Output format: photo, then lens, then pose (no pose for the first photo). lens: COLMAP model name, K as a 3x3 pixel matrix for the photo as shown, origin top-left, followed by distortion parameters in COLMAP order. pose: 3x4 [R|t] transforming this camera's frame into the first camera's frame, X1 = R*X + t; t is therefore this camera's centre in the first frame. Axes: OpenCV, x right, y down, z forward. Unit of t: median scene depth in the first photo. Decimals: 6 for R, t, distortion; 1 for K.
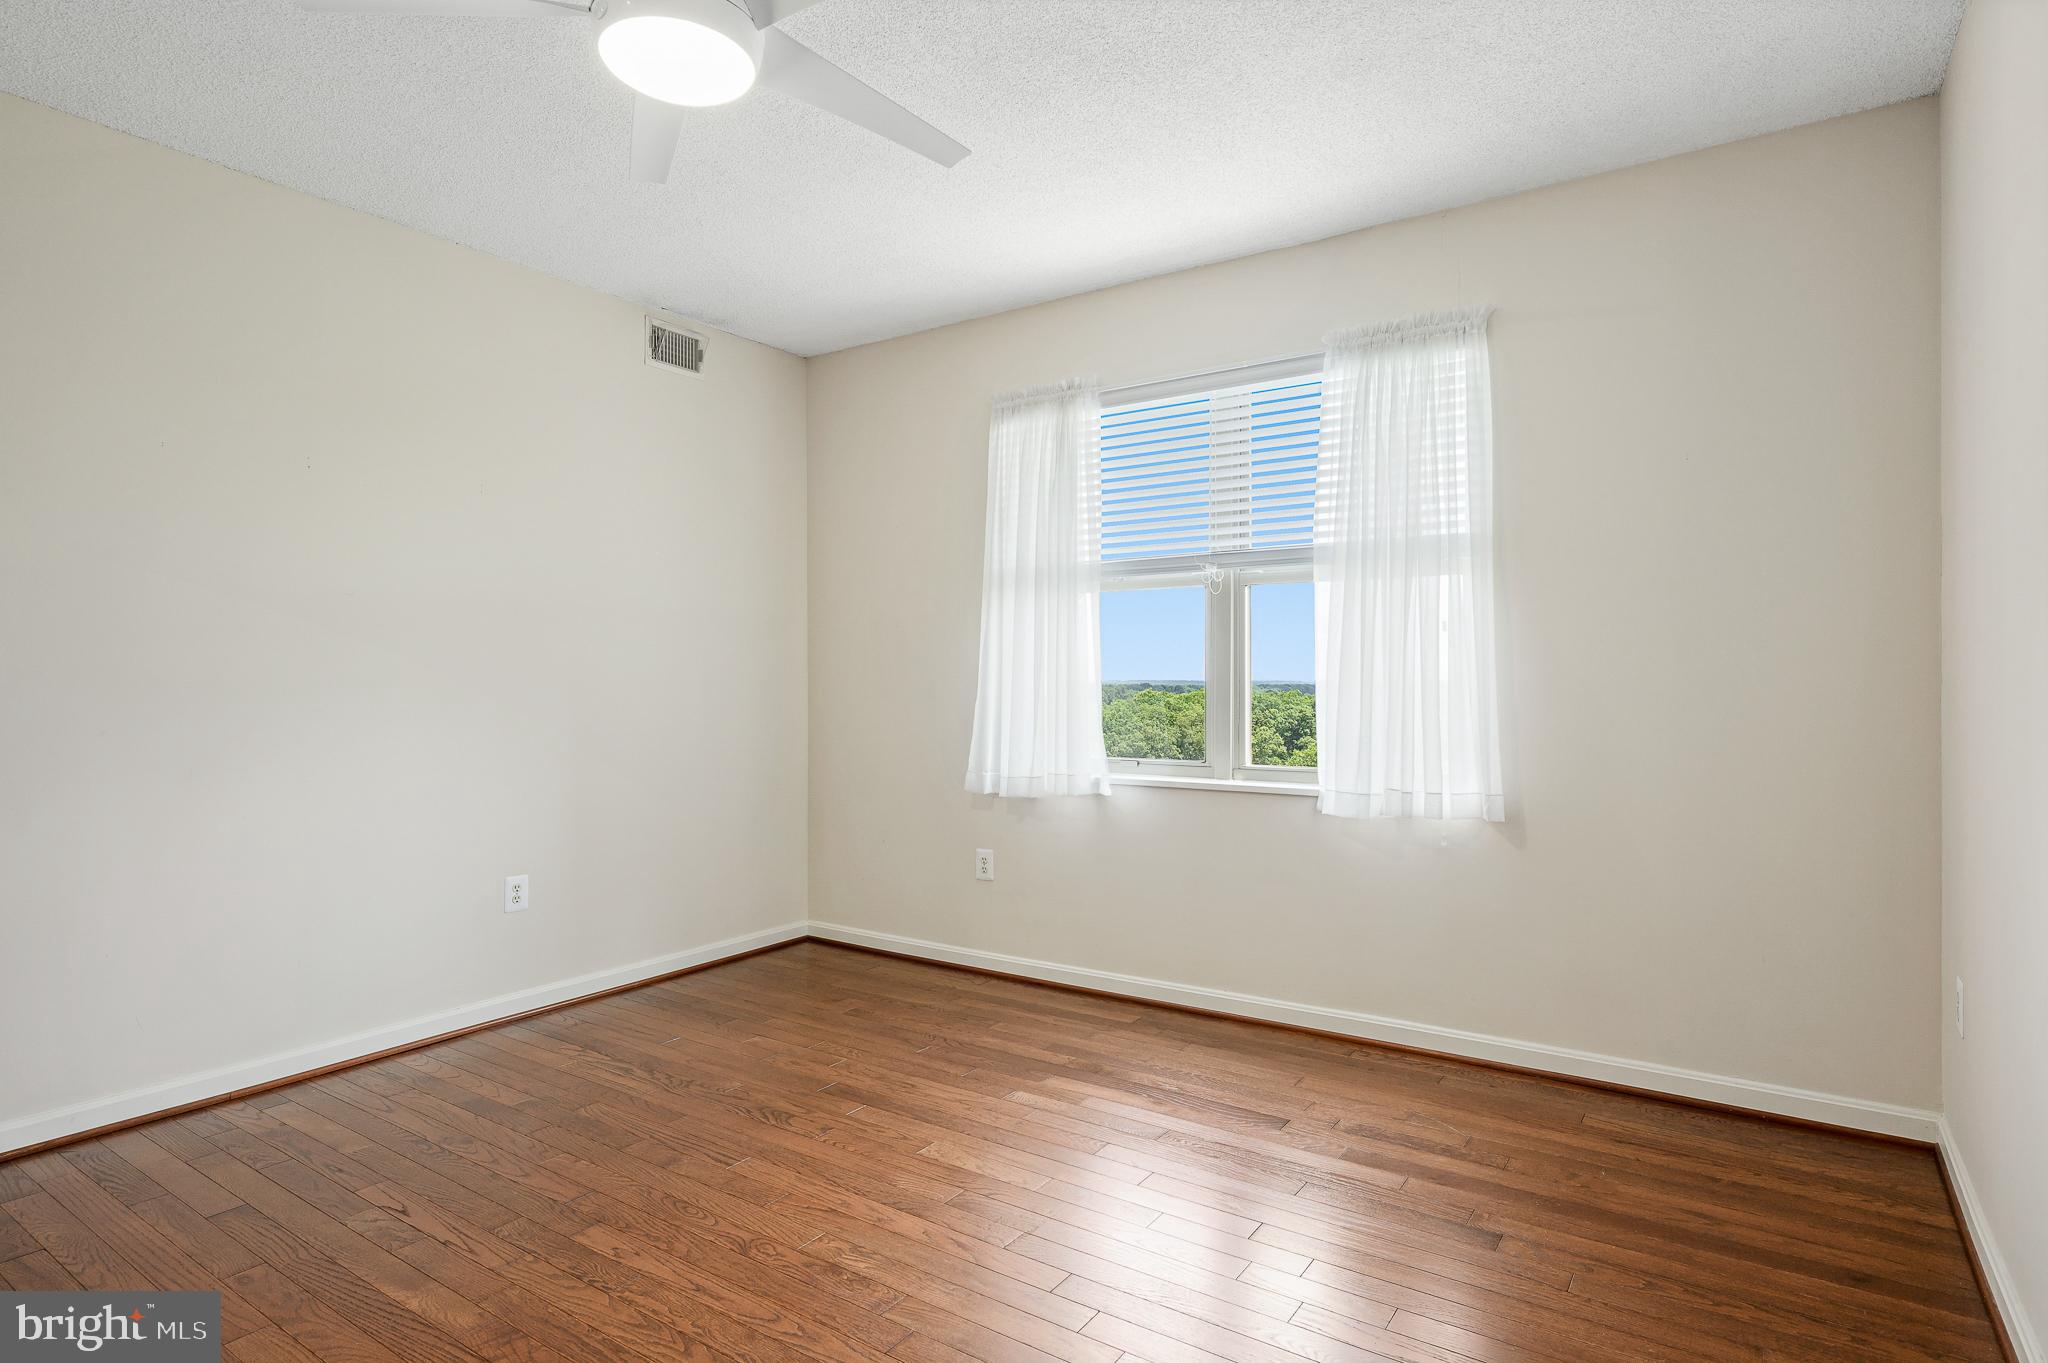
lens RADIAL K [[1086.8, 0, 1027.8], [0, 1086.8, 681.3], [0, 0, 1]] dist [0.005284, 0.003080]
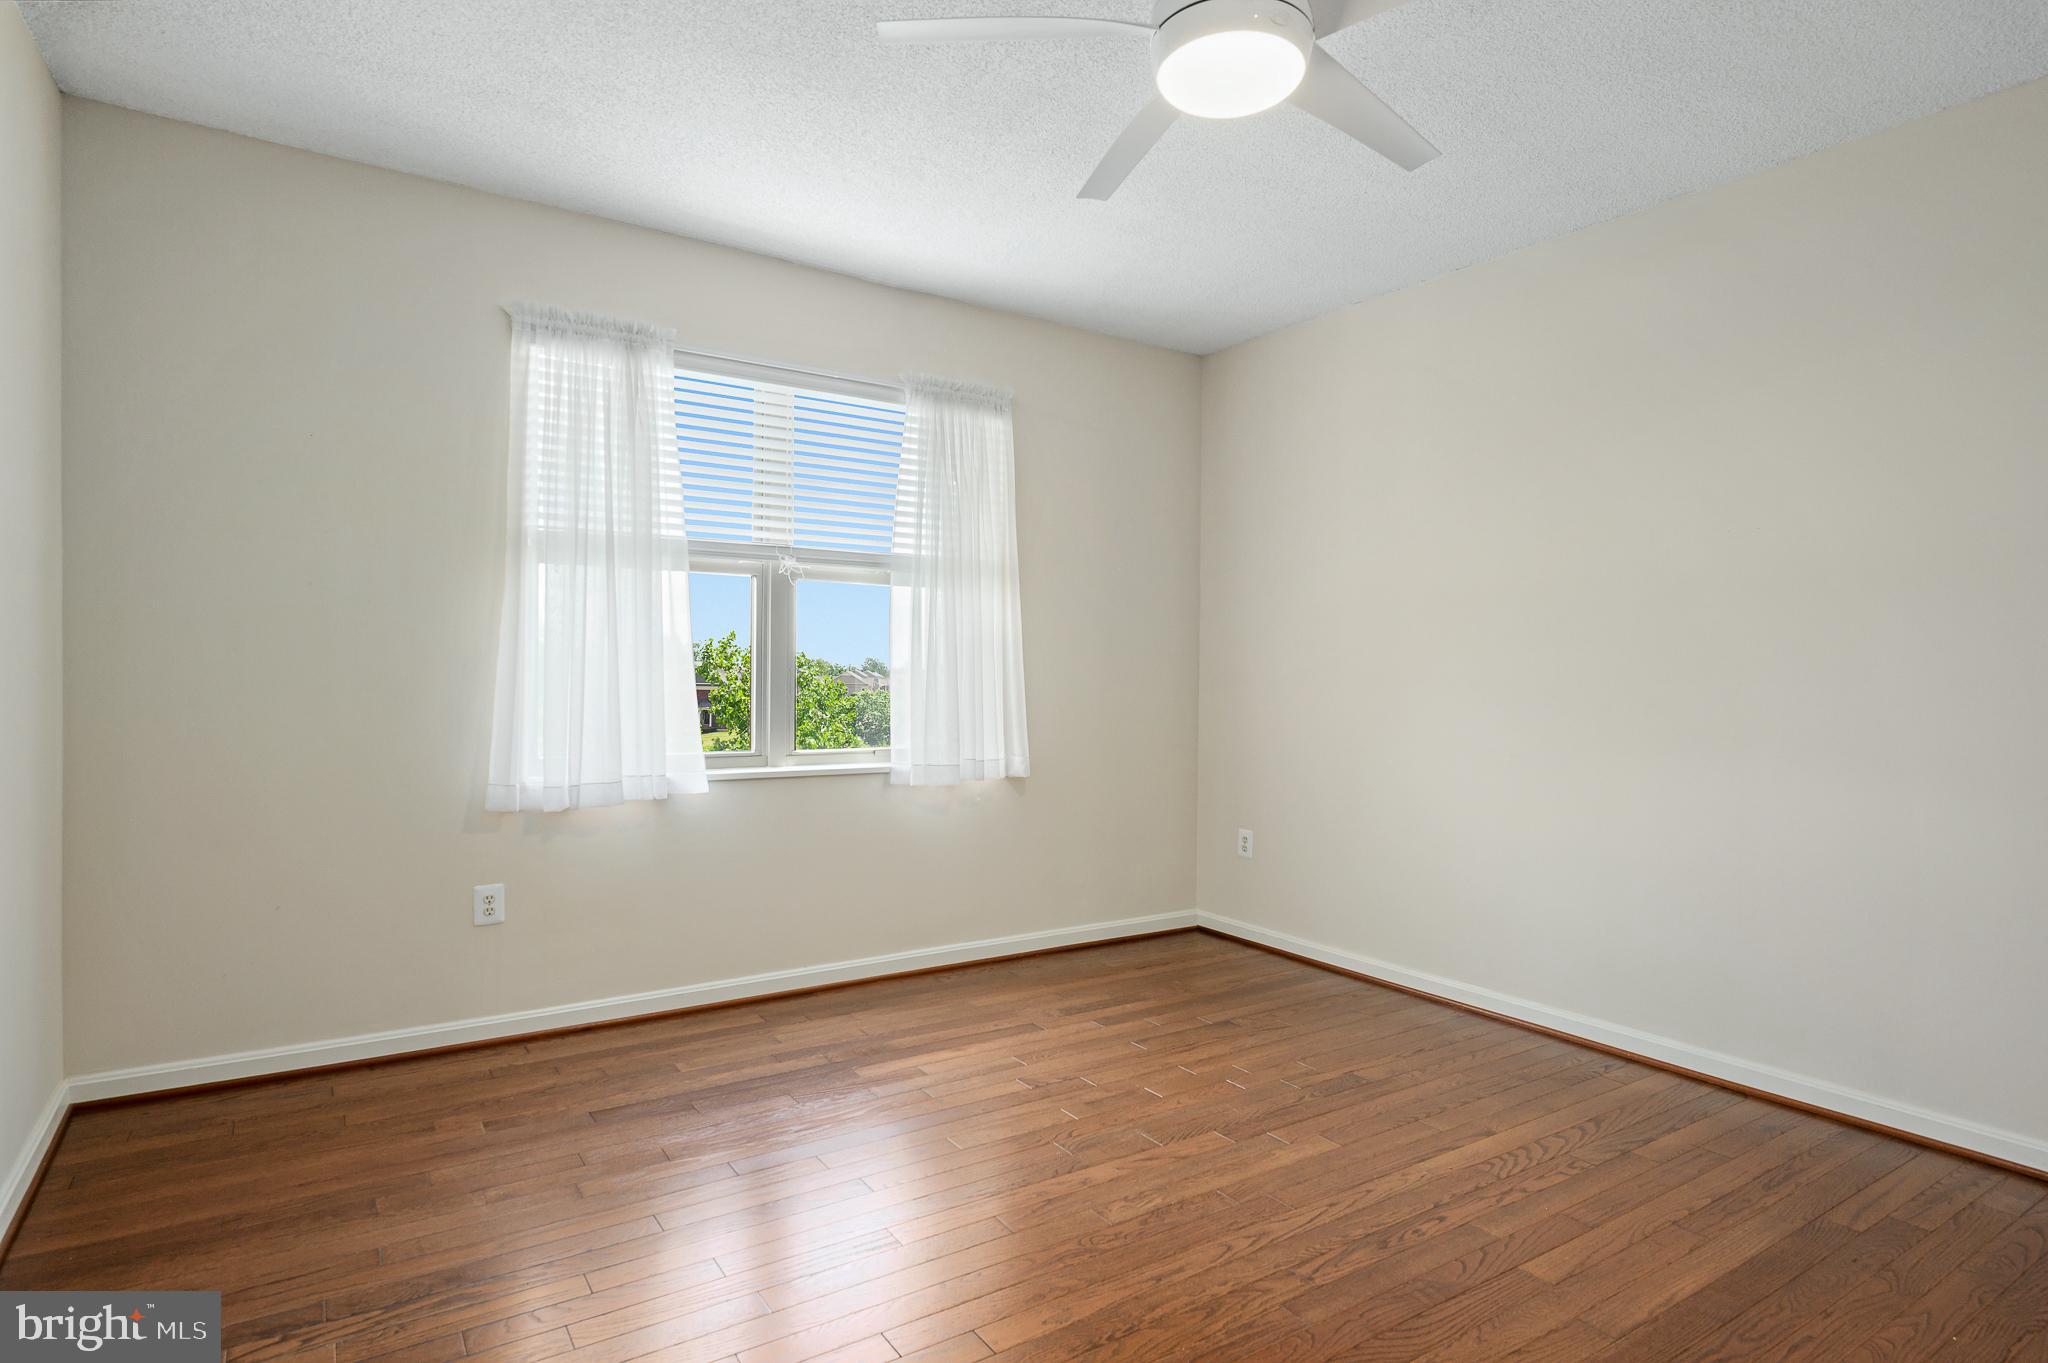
lens RADIAL K [[1086.8, 0, 1025.0], [0, 1086.8, 683.0], [0, 0, 1]] dist [0.005284, 0.003080]
pose [[0.379463, -0.001540, 0.925205, -0.714368], [-0.009471, 0.999940, 0.005549, 0.003625], [-0.925158, -0.010868, 0.379426, 0.415339]]
